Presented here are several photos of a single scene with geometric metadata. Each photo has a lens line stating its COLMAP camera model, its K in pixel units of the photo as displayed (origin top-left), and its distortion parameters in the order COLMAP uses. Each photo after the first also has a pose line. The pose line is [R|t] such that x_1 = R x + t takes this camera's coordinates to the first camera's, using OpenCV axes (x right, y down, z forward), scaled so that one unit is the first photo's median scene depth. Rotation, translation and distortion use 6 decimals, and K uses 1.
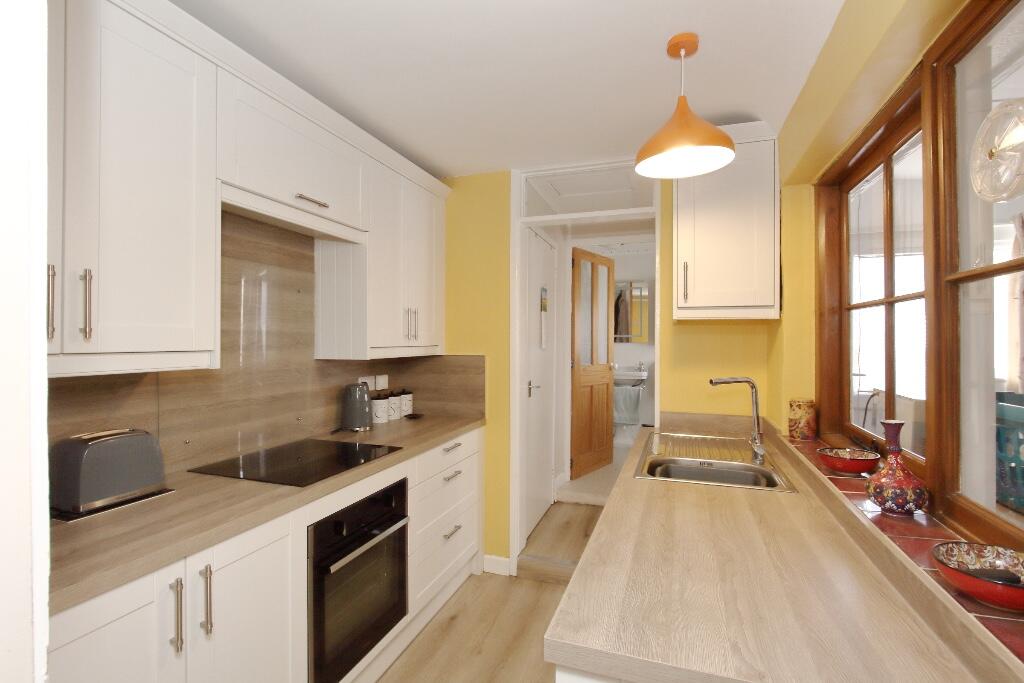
lens RADIAL K [[495.2, 0, 511.5], [0, 495.2, 334.9], [0, 0, 1]] dist [-0.001170, 0.001583]
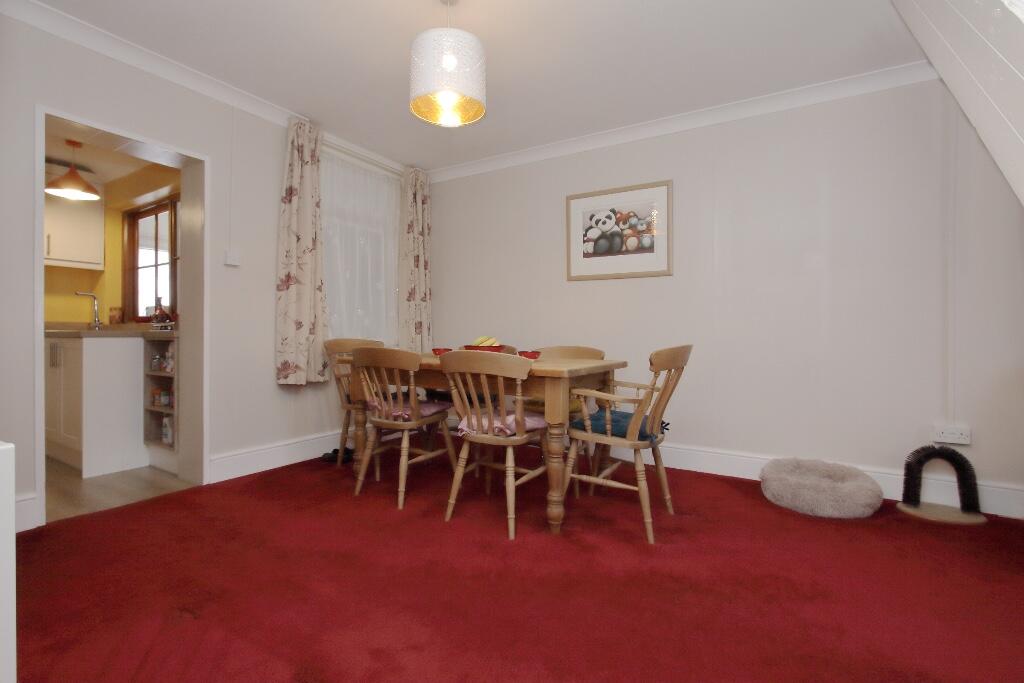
lens RADIAL K [[495.2, 0, 507.9], [0, 495.2, 336.5], [0, 0, 1]] dist [-0.001170, 0.001583]
pose [[0.261703, 0.000529, 0.965148, -0.978969], [-0.008342, 0.999964, 0.001714, 0.217445], [-0.965113, -0.008500, 0.261698, -1.143338]]
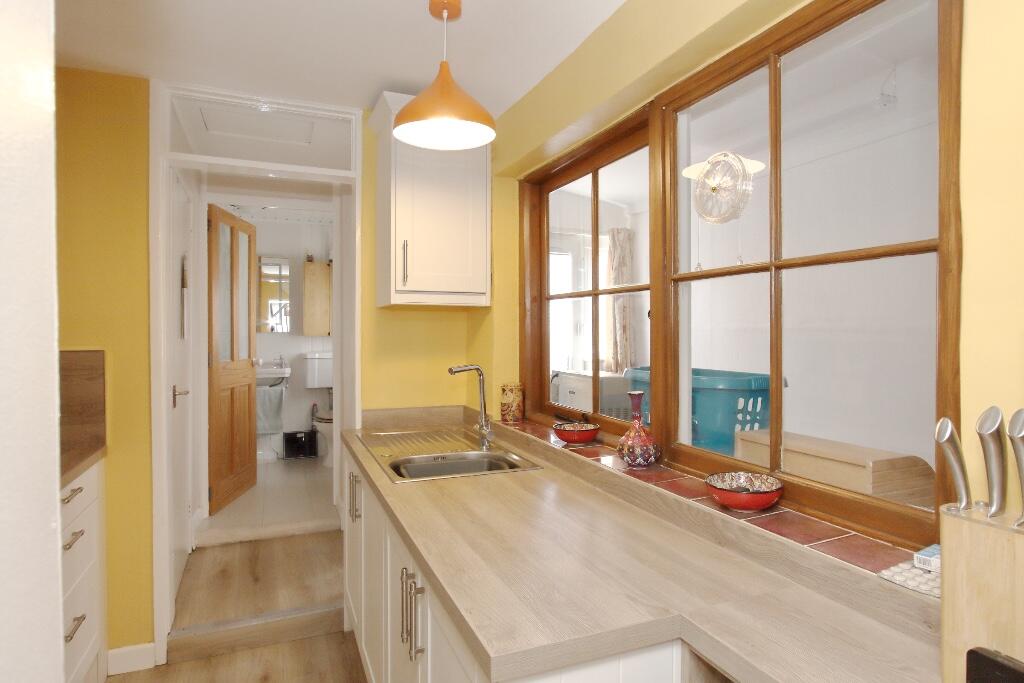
lens RADIAL K [[580.5, 0, 520.9], [0, 580.5, 333.1], [0, 0, 1]] dist [0.000523, 0.001700]
pose [[0.740888, -0.004342, 0.671615, -0.199396], [-0.005745, 0.999902, 0.012802, 0.006287], [-0.671604, -0.013343, 0.740790, 0.068089]]
